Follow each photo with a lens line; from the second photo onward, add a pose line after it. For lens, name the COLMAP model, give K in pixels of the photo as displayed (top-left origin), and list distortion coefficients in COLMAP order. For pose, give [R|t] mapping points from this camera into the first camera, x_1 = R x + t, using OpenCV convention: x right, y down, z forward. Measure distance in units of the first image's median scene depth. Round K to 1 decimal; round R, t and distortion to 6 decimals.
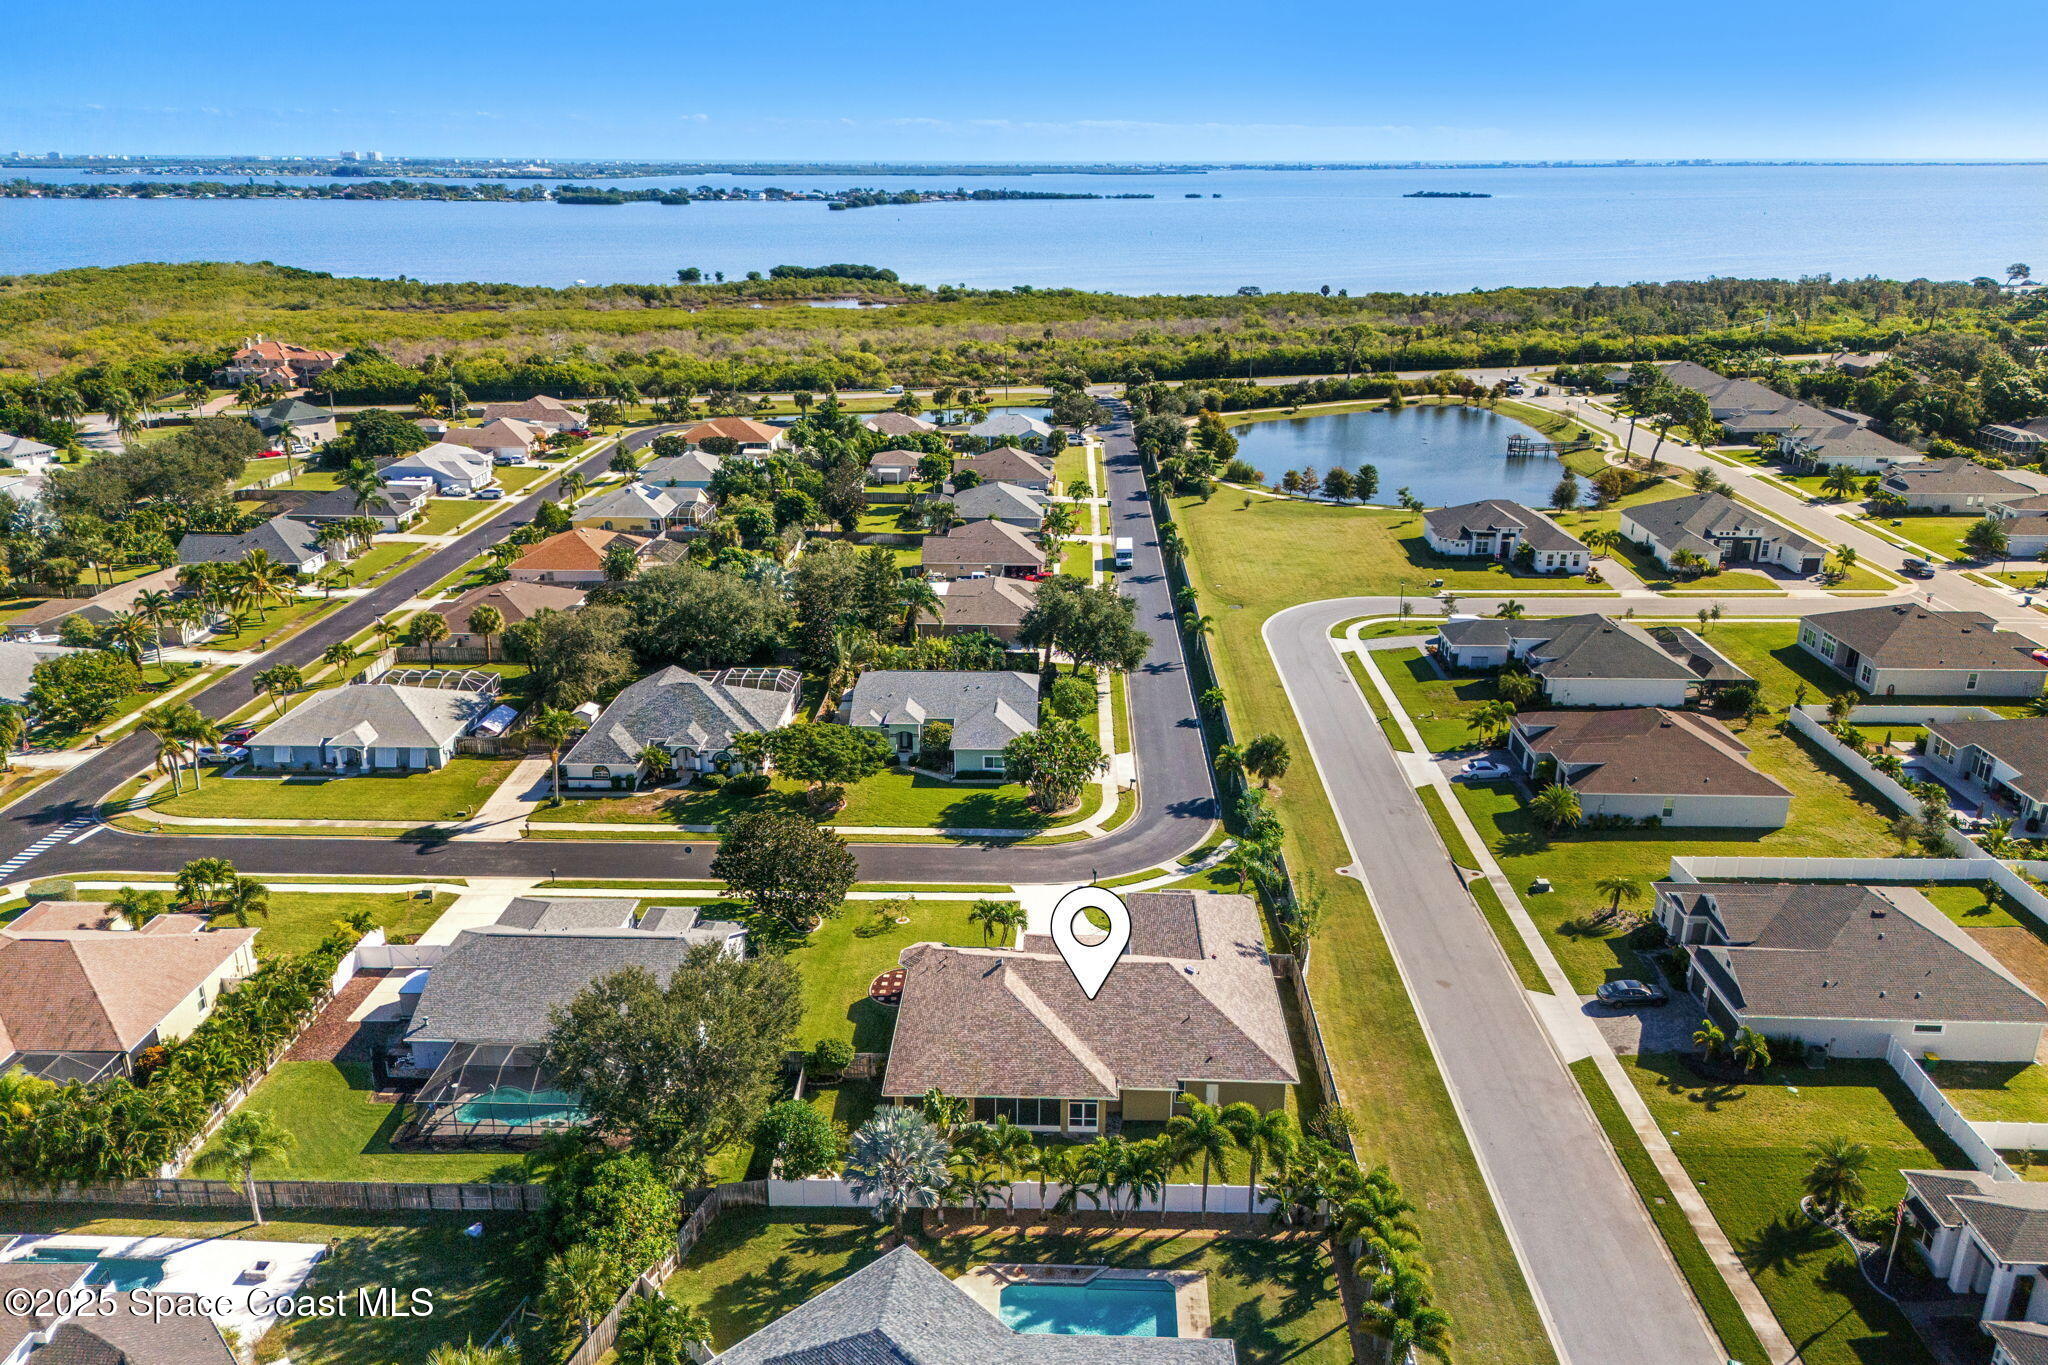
lens RADIAL K [[1516.1, 0, 1024.0], [0, 1516.1, 682.5], [0, 0, 1]] dist [0.073572, -0.070327]
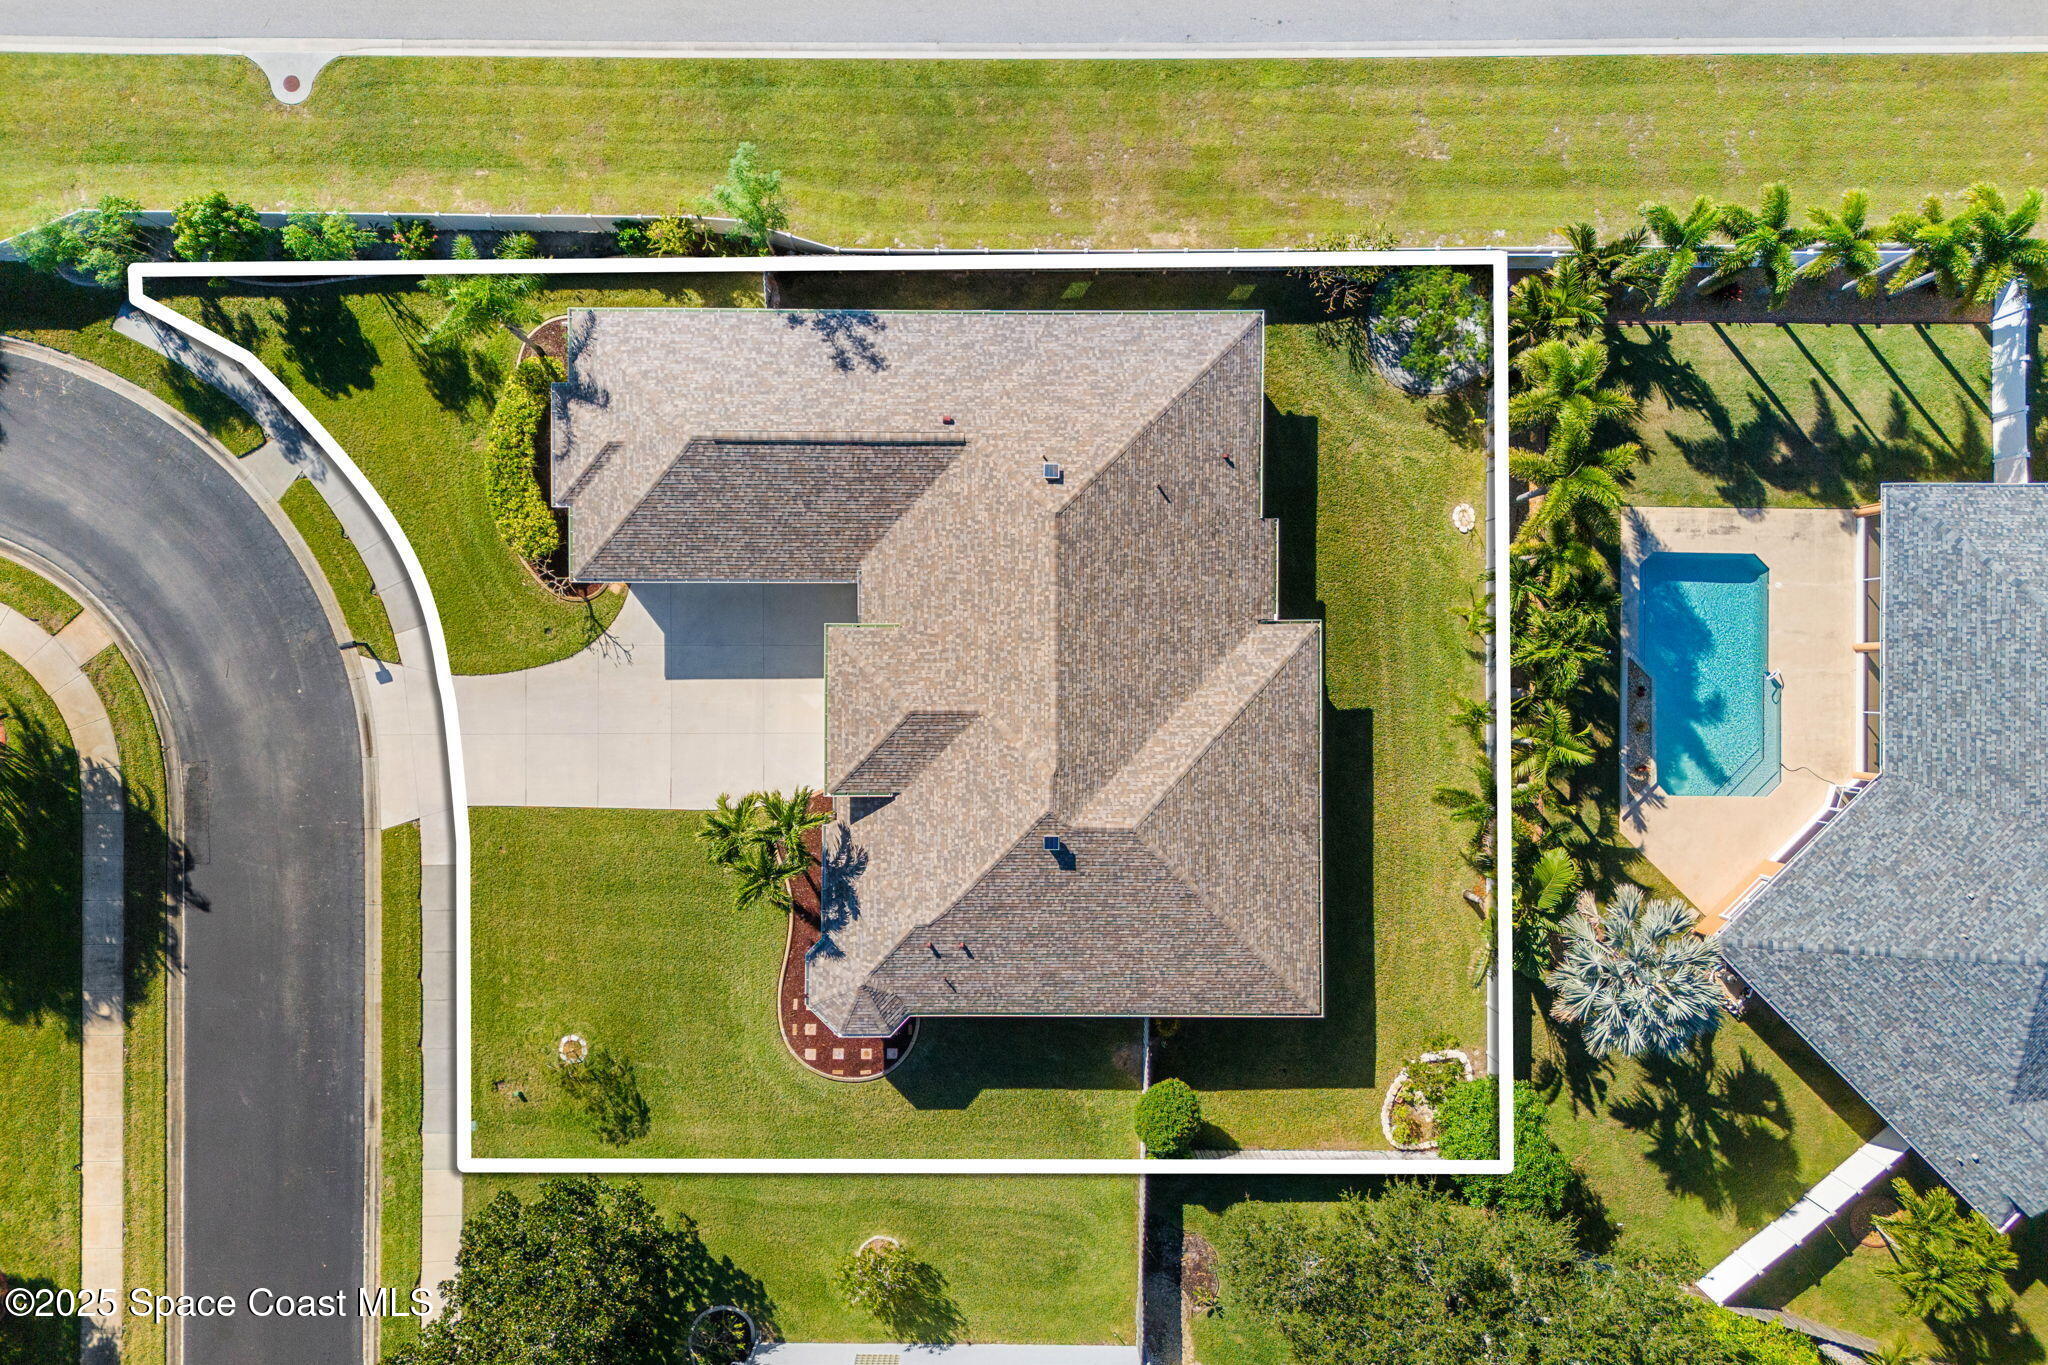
lens RADIAL K [[1516.1, 0, 1024.0], [0, 1516.1, 682.5], [0, 0, 1]] dist [0.073572, -0.070327]
pose [[-0.029830, -0.999543, -0.004918, 0.030470], [0.322026, -0.014268, 0.946623, -0.229226], [-0.946261, 0.026654, 0.322305, 0.634384]]
